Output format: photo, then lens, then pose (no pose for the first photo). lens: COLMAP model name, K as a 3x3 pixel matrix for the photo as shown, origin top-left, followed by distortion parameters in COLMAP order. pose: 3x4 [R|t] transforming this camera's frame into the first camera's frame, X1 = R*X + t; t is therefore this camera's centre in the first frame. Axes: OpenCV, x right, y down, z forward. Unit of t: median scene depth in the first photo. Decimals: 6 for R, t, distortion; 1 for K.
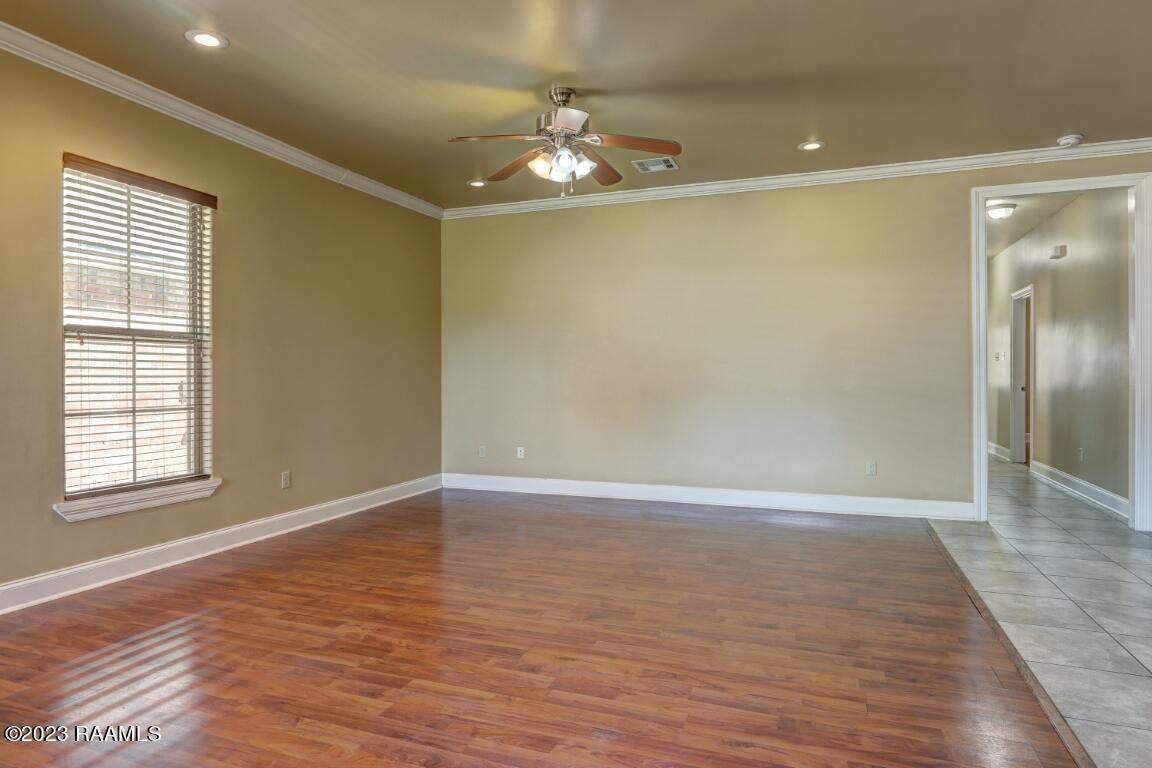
lens RADIAL K [[692.9, 0, 515.5], [0, 692.9, 382.1], [0, 0, 1]] dist [0.002510, 0.000870]
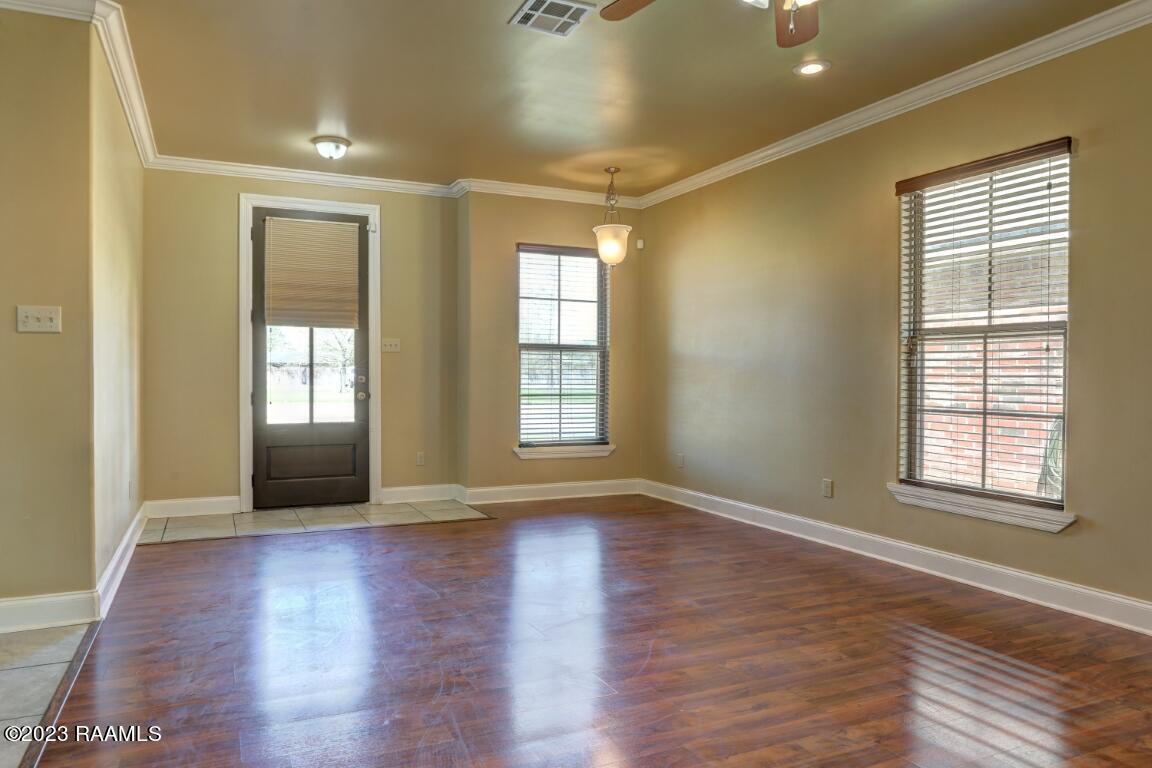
lens RADIAL K [[692.9, 0, 515.5], [0, 692.9, 382.1], [0, 0, 1]] dist [0.002510, 0.000870]
pose [[-0.647947, 0.009971, -0.761620, 0.589187], [-0.012535, 0.999639, 0.023751, -0.014648], [0.761582, 0.024936, -0.647589, 1.147244]]
